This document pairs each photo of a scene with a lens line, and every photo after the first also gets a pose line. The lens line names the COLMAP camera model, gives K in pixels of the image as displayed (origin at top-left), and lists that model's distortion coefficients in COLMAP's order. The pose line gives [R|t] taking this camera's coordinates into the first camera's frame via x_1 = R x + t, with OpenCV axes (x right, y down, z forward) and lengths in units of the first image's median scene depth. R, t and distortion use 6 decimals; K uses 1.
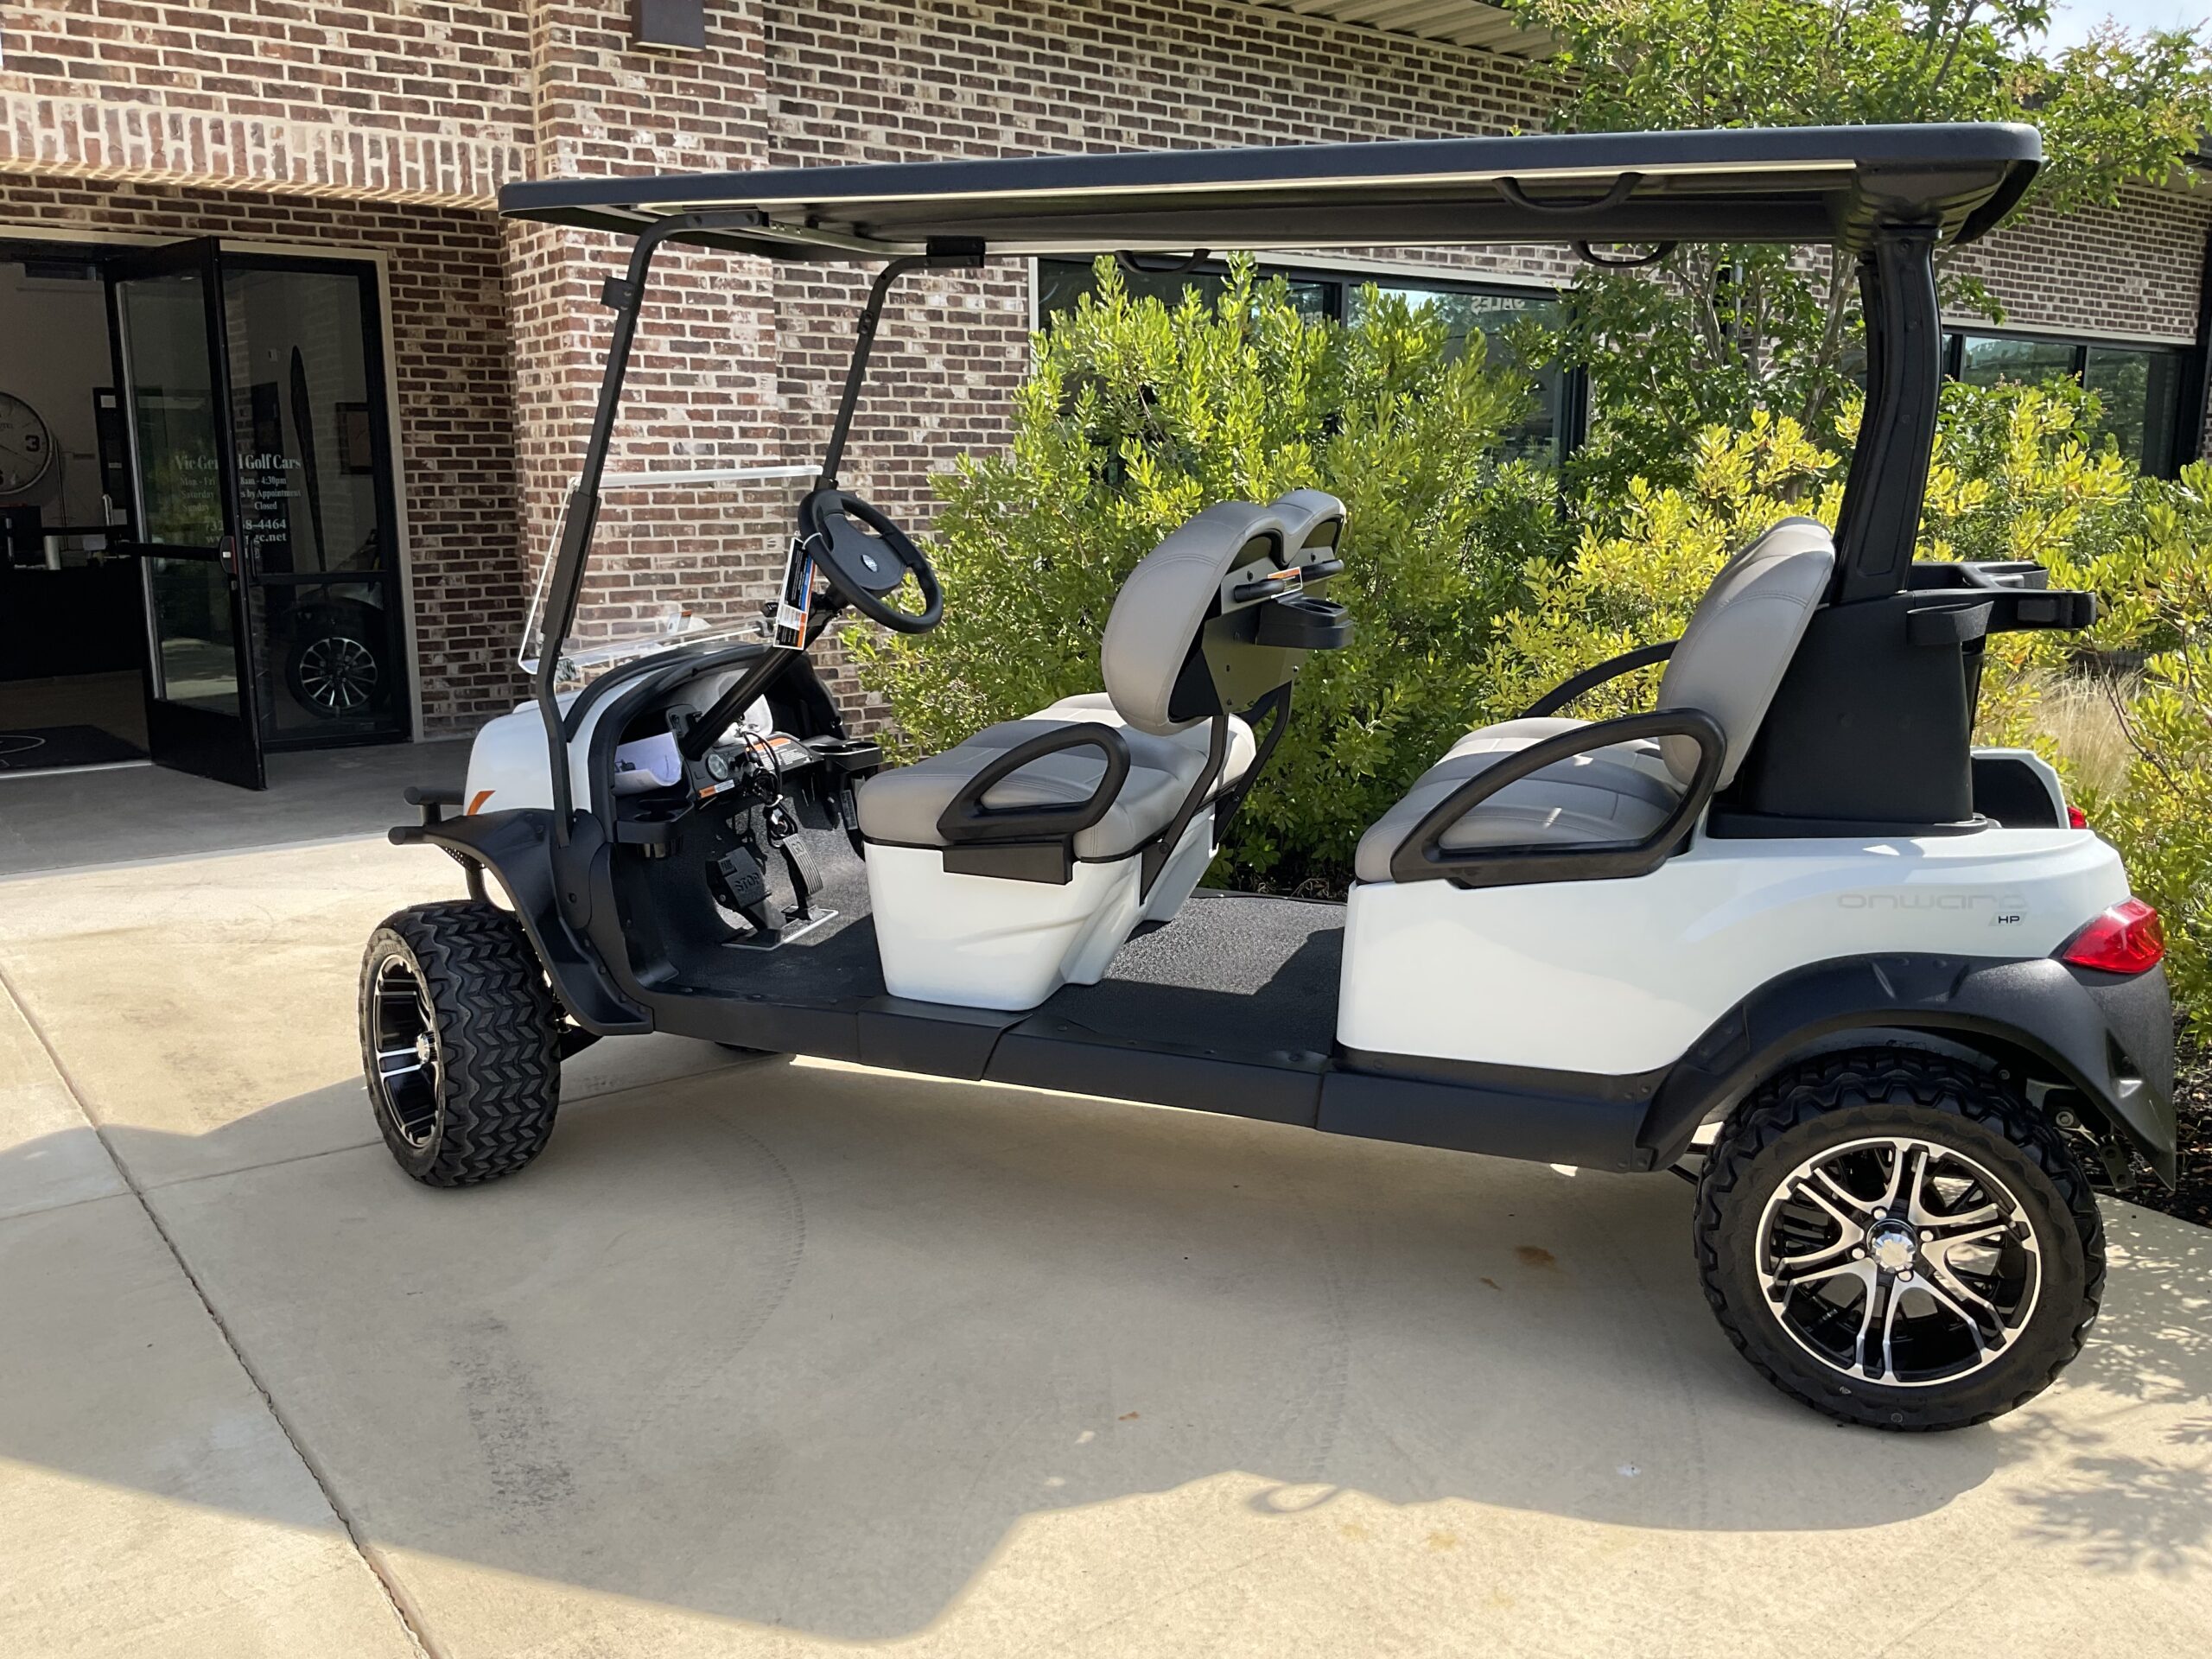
lens RADIAL K [[1855.2, 0, 1121.8], [0, 1855.2, 830.4], [0, 0, 1]] dist [0.017716, -0.051316]
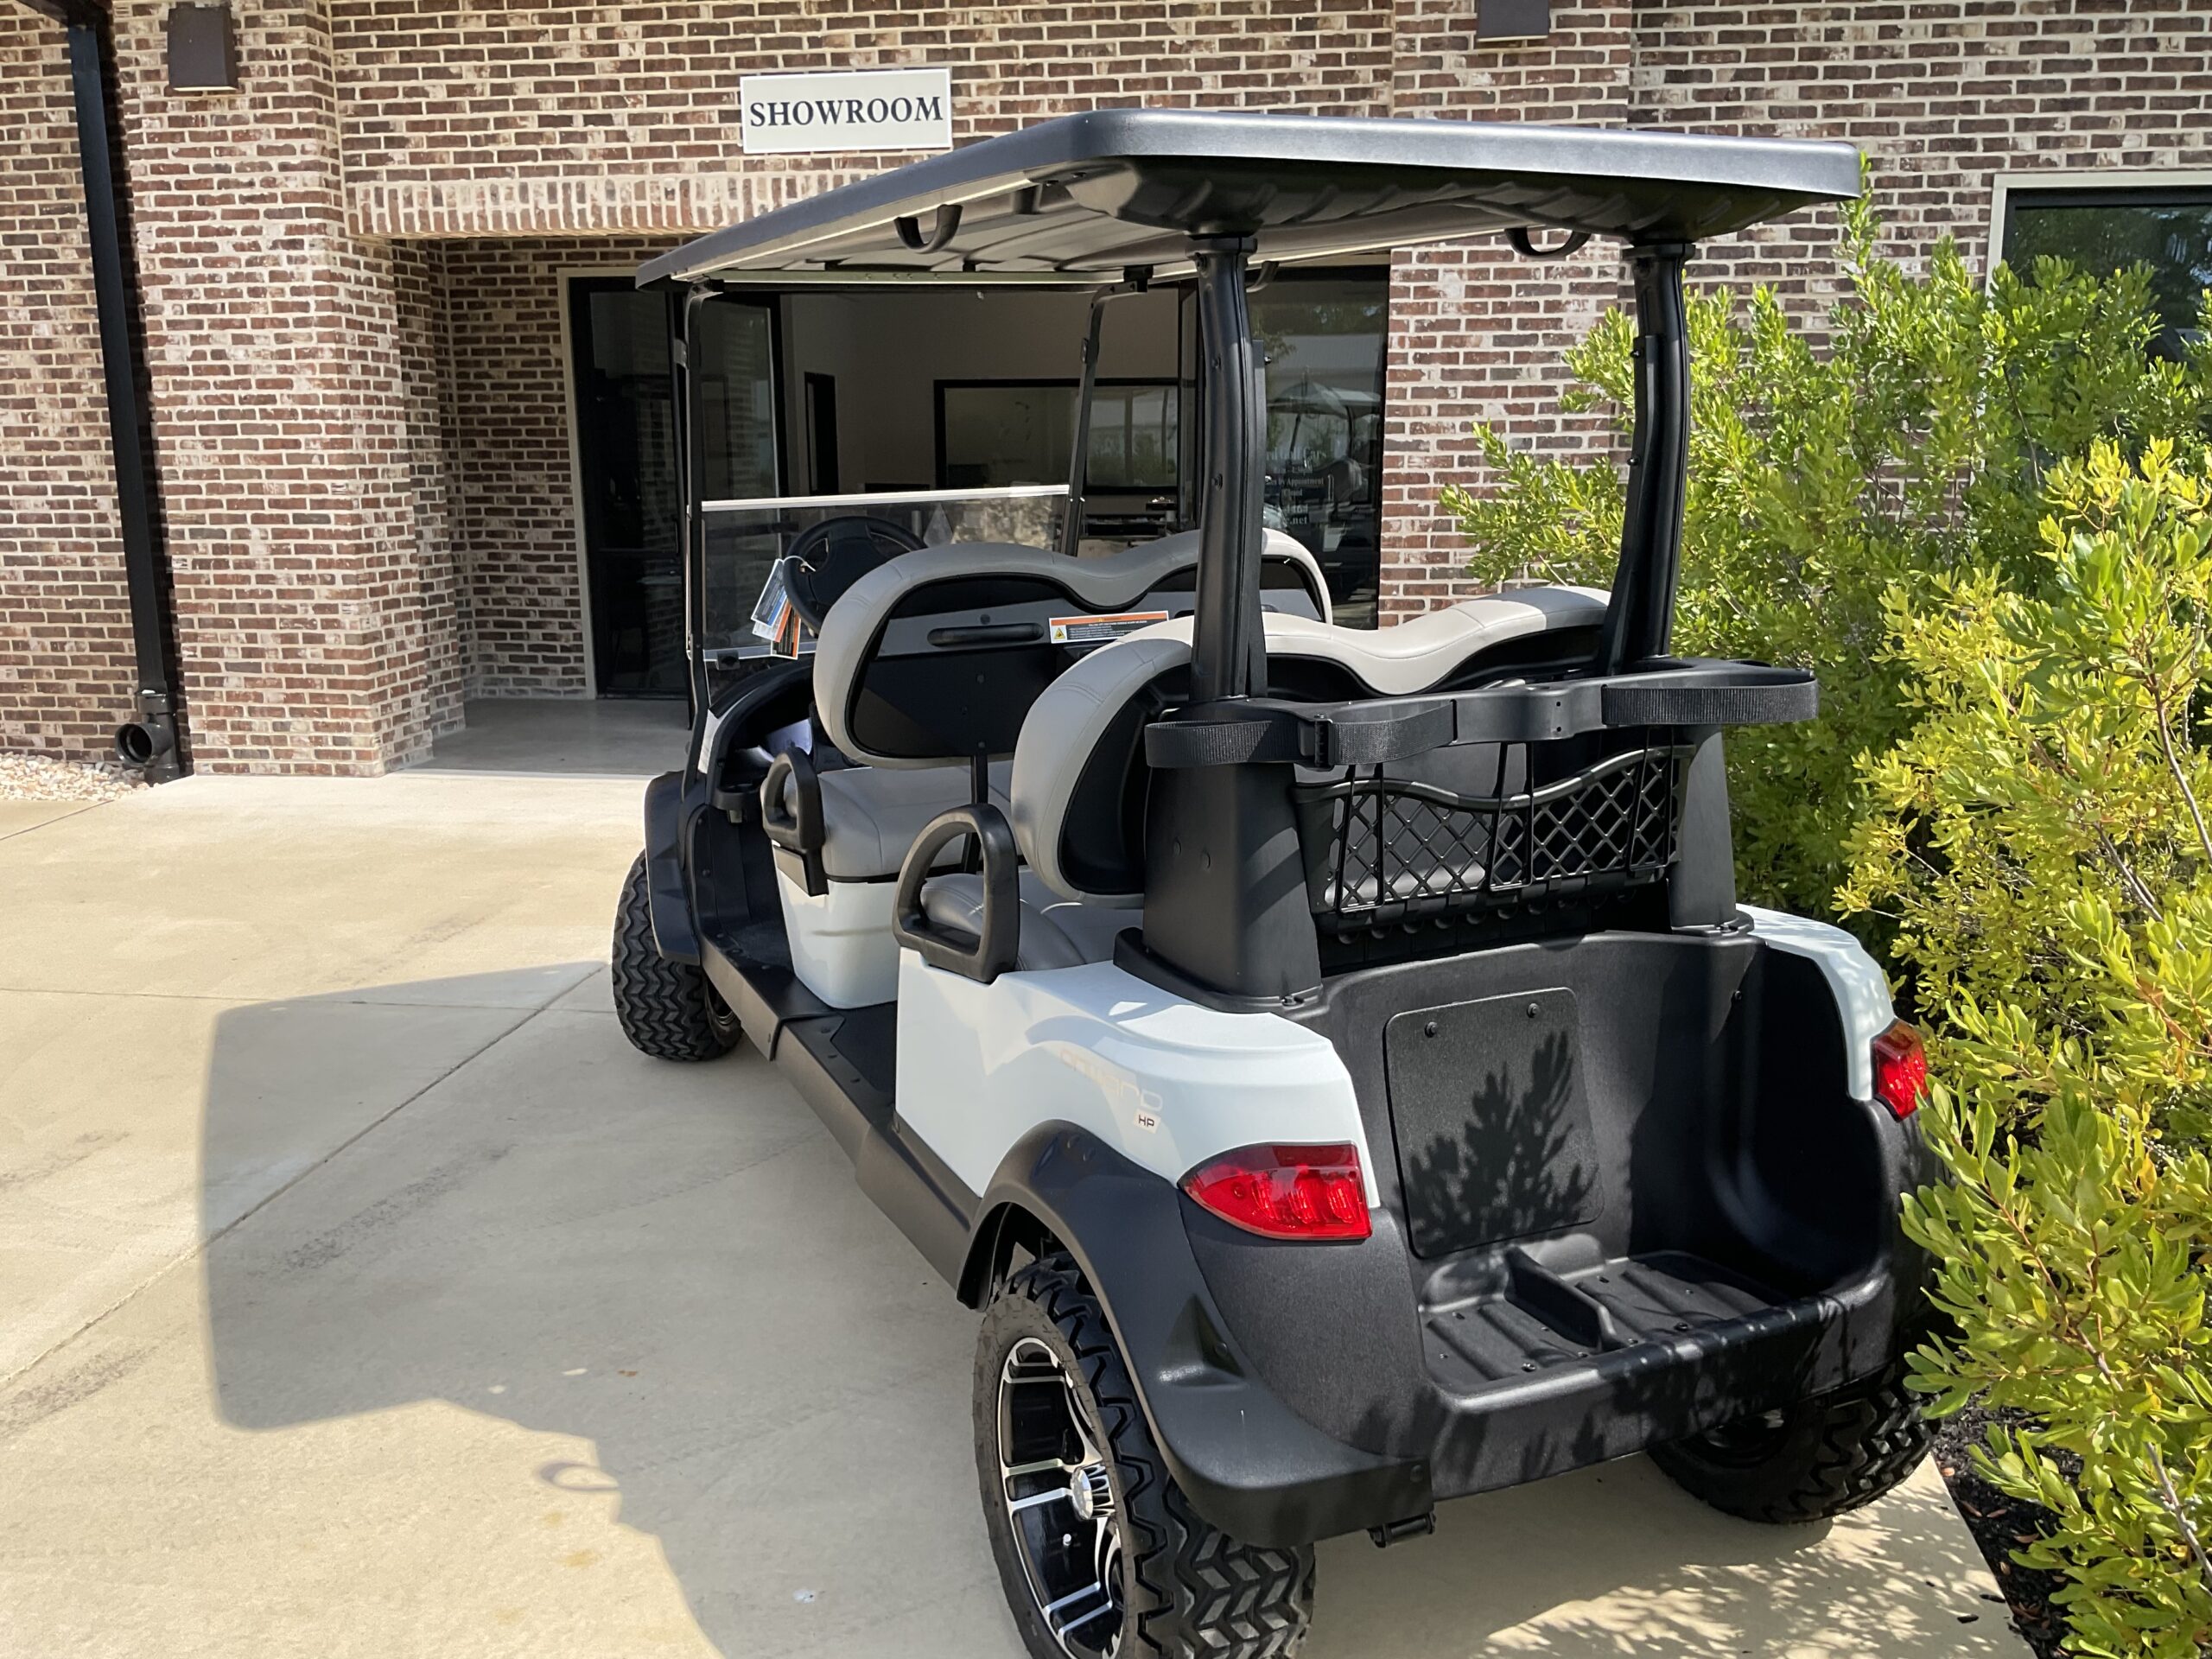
lens RADIAL K [[1855.2, 0, 1101.0], [0, 1855.2, 835.3], [0, 0, 1]] dist [0.017716, -0.051316]
pose [[0.703911, 0.138167, -0.696720, 0.338699], [-0.127177, 0.989563, 0.067751, -0.038376], [0.698810, 0.040916, 0.714136, 0.149947]]
